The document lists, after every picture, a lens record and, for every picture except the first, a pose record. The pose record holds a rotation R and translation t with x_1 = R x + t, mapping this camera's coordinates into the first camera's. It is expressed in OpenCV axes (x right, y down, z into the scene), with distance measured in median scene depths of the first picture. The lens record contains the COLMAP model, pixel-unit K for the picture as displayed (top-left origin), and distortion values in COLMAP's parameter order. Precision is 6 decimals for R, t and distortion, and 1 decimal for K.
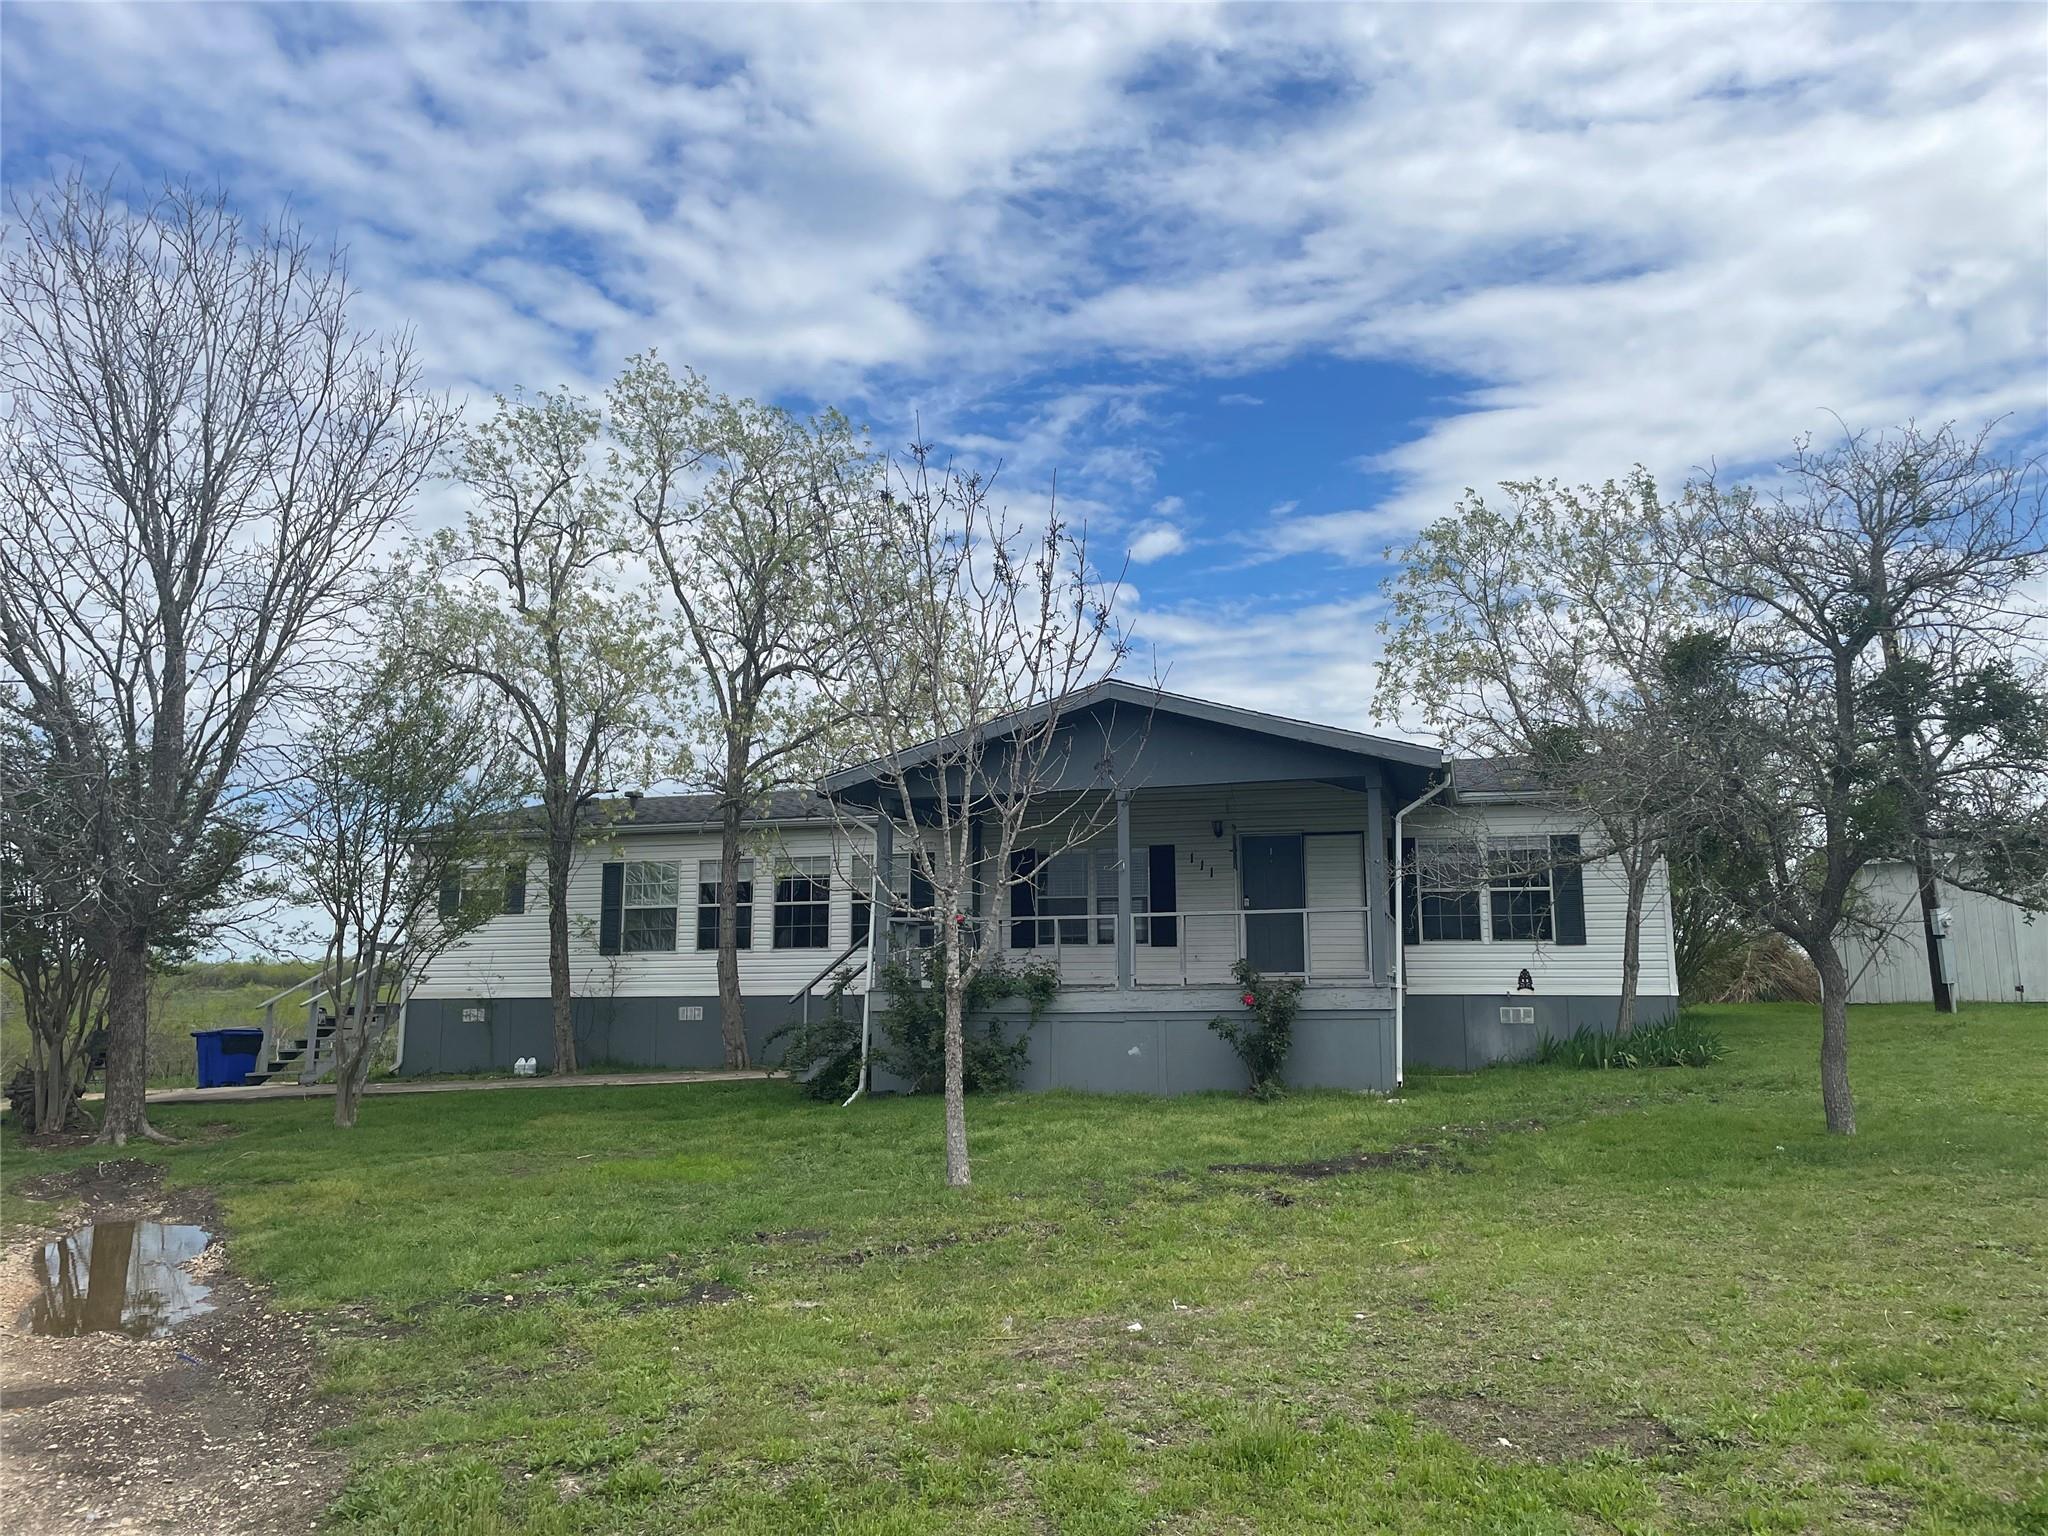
lens RADIAL K [[1554.6, 0, 1027.6], [0, 1554.6, 825.8], [0, 0, 1]] dist [0.123774, -0.132969]
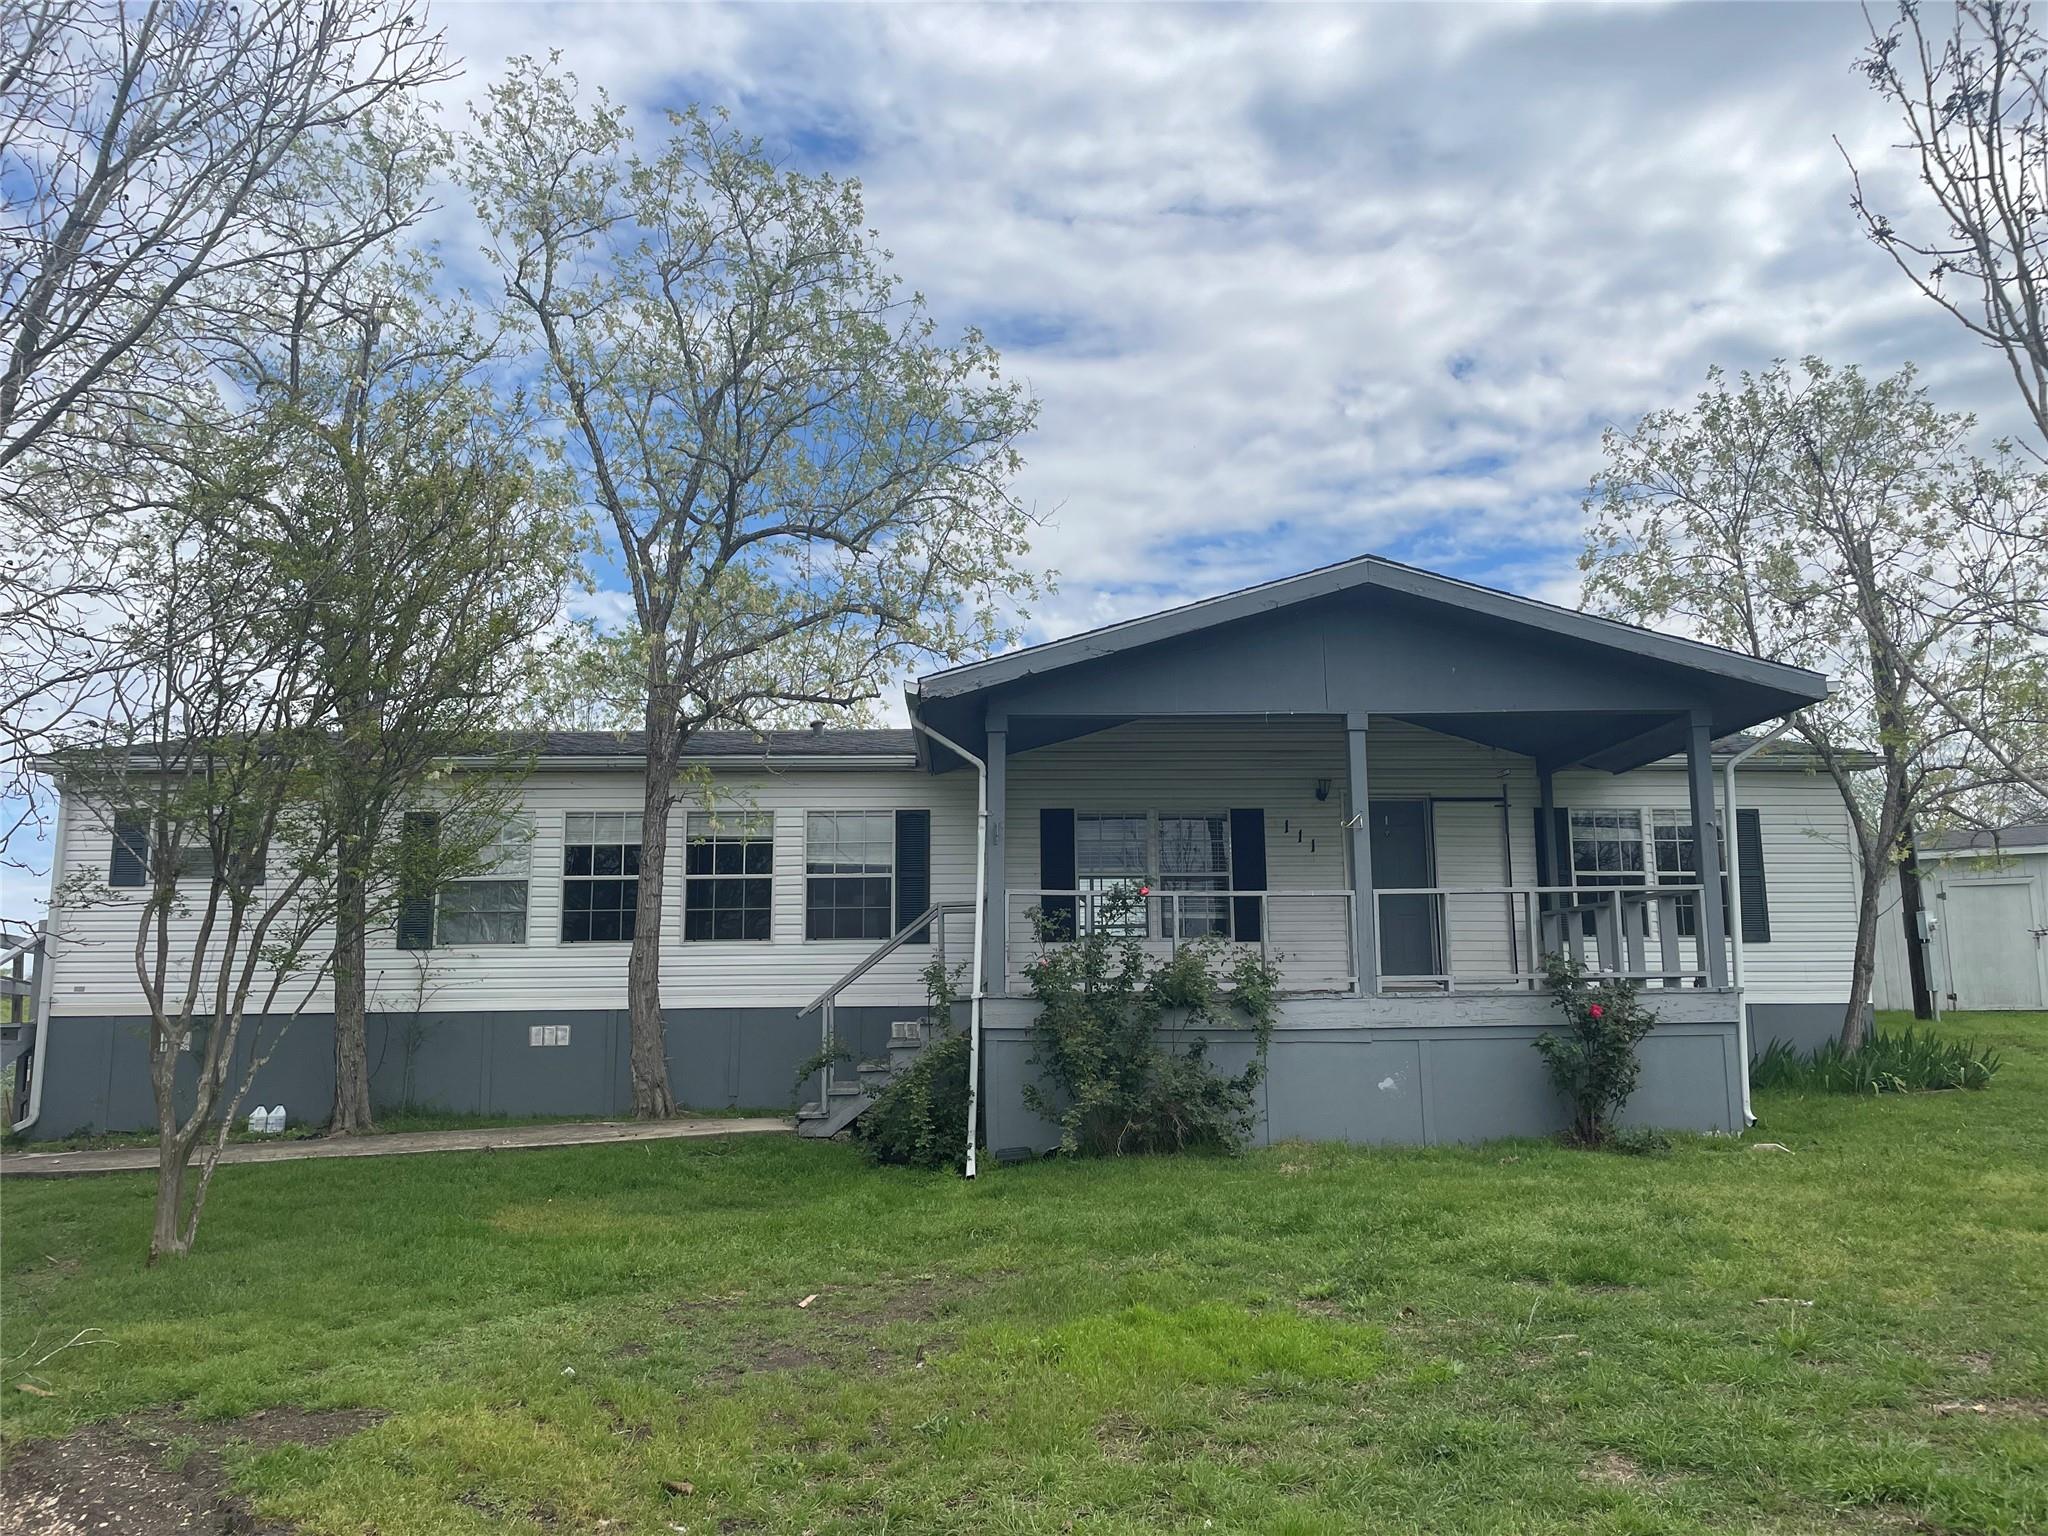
lens RADIAL K [[1536.5, 0, 1024.0], [0, 1536.5, 768.0], [0, 0, 1]] dist [0.104588, -0.134907]
pose [[0.949193, 0.044883, 0.311477, -0.237228], [-0.029518, 0.998111, -0.053874, 0.034185], [-0.313307, 0.041943, 0.948725, 0.294446]]
